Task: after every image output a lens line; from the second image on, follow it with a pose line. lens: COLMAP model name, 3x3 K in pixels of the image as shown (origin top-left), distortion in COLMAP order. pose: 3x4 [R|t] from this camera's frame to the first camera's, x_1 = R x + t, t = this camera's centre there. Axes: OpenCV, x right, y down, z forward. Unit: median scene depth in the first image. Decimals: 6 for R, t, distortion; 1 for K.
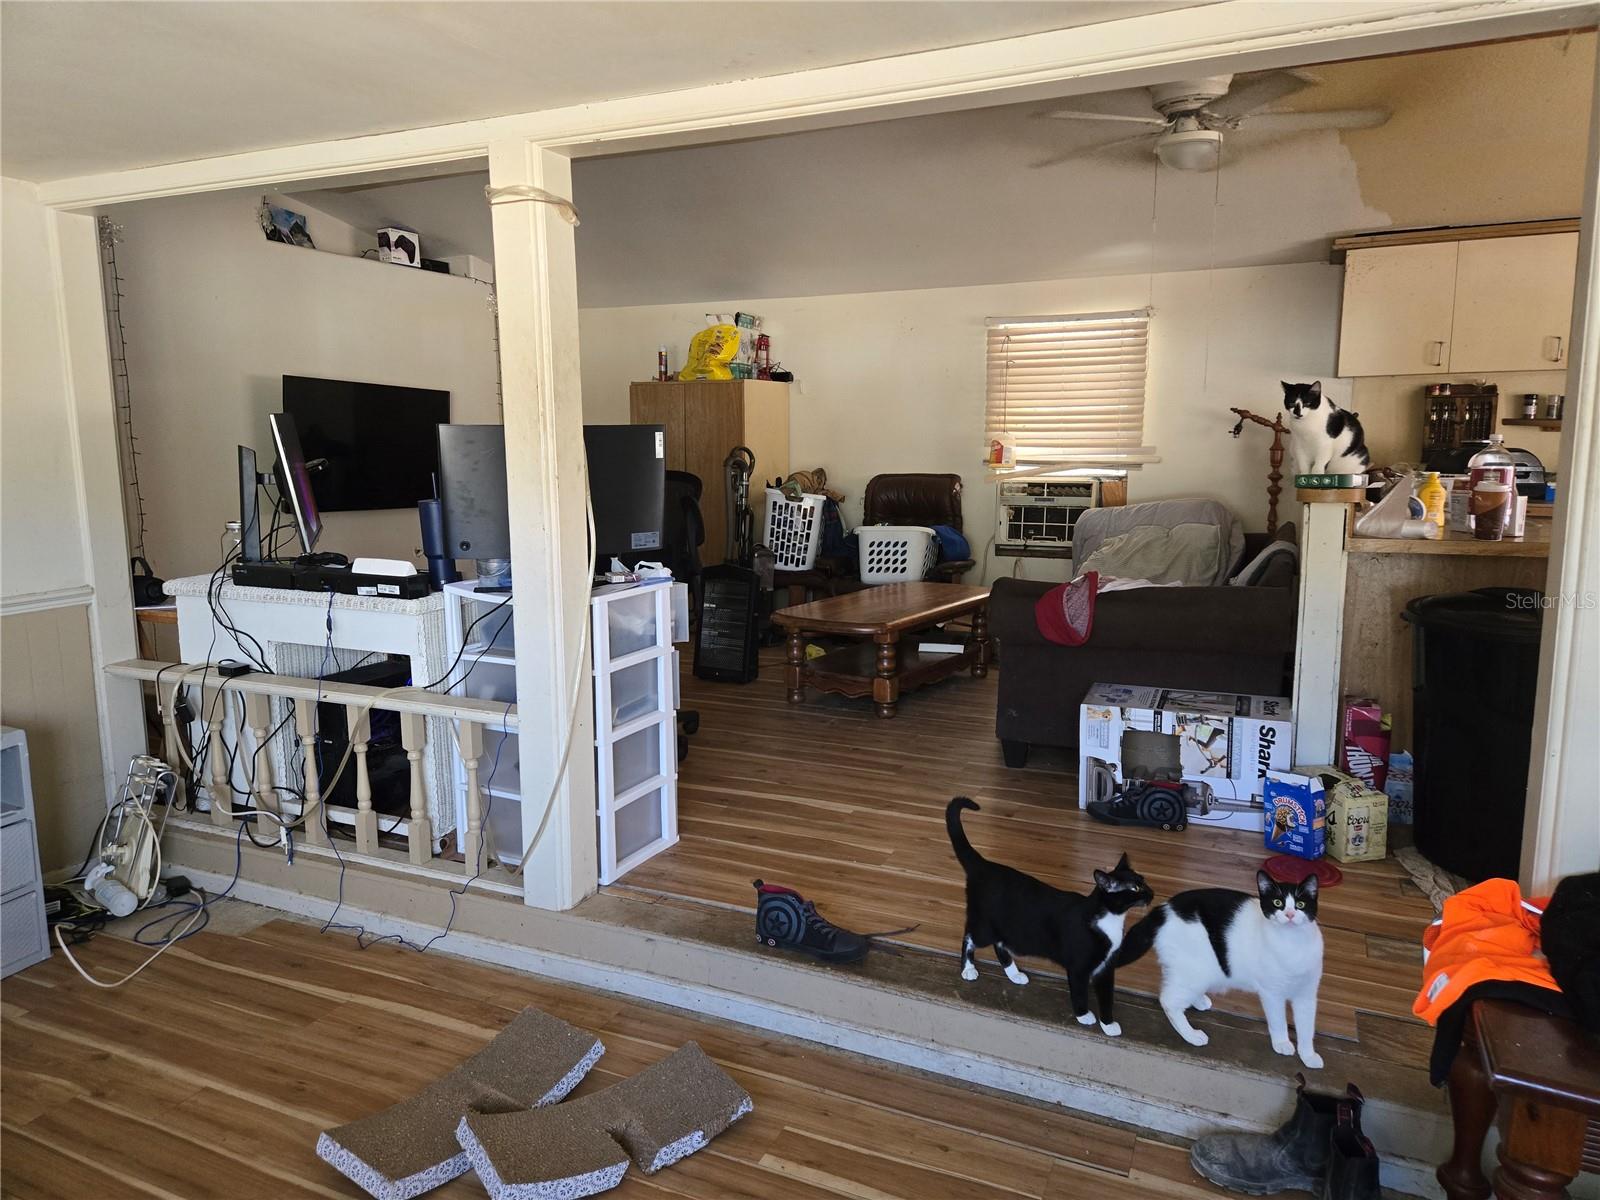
lens RADIAL K [[1058.4, 0, 800.2], [0, 1058.4, 600.8], [0, 0, 1]] dist [0.041459, -0.001545]
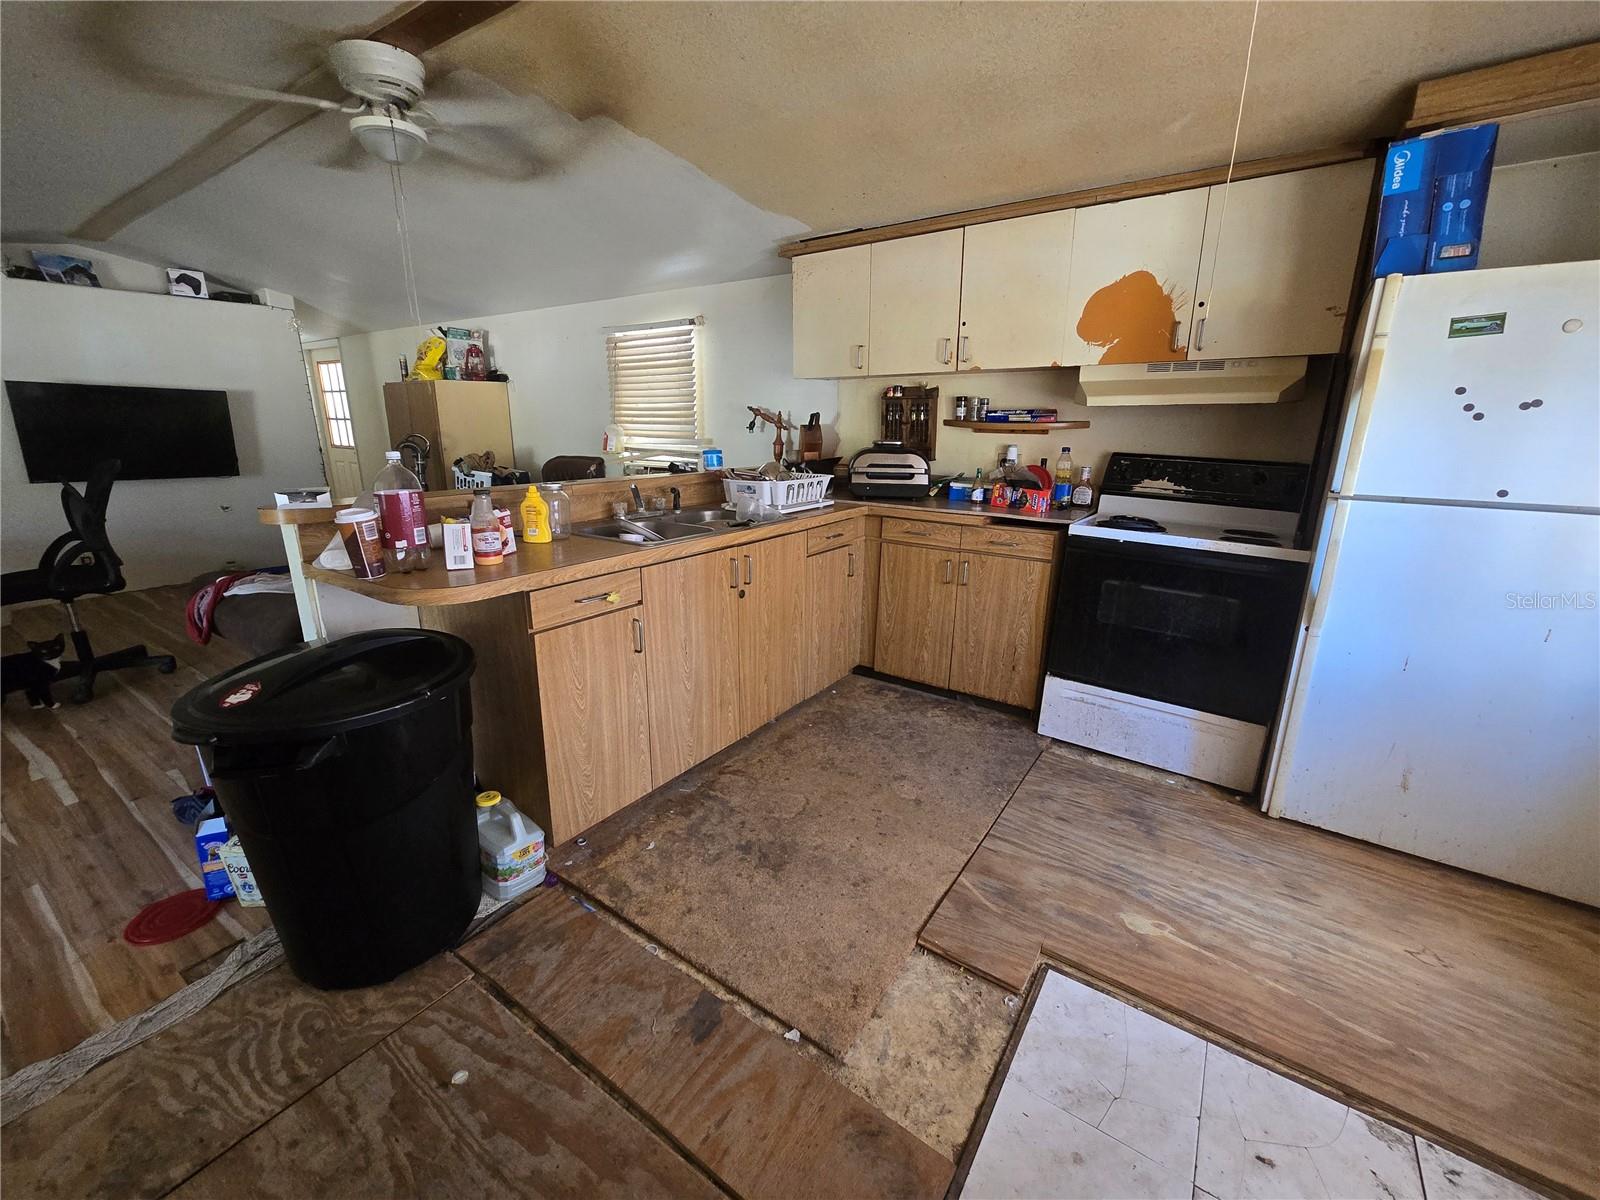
lens RADIAL K [[652.1, 0, 796.6], [0, 652.1, 595.3], [0, 0, 1]] dist [0.003913, 0.000181]
pose [[0.981569, 0.054673, -0.183122, 0.565912], [-0.032680, 0.992110, 0.121035, -0.062511], [0.188294, -0.112819, 0.975611, 0.288790]]
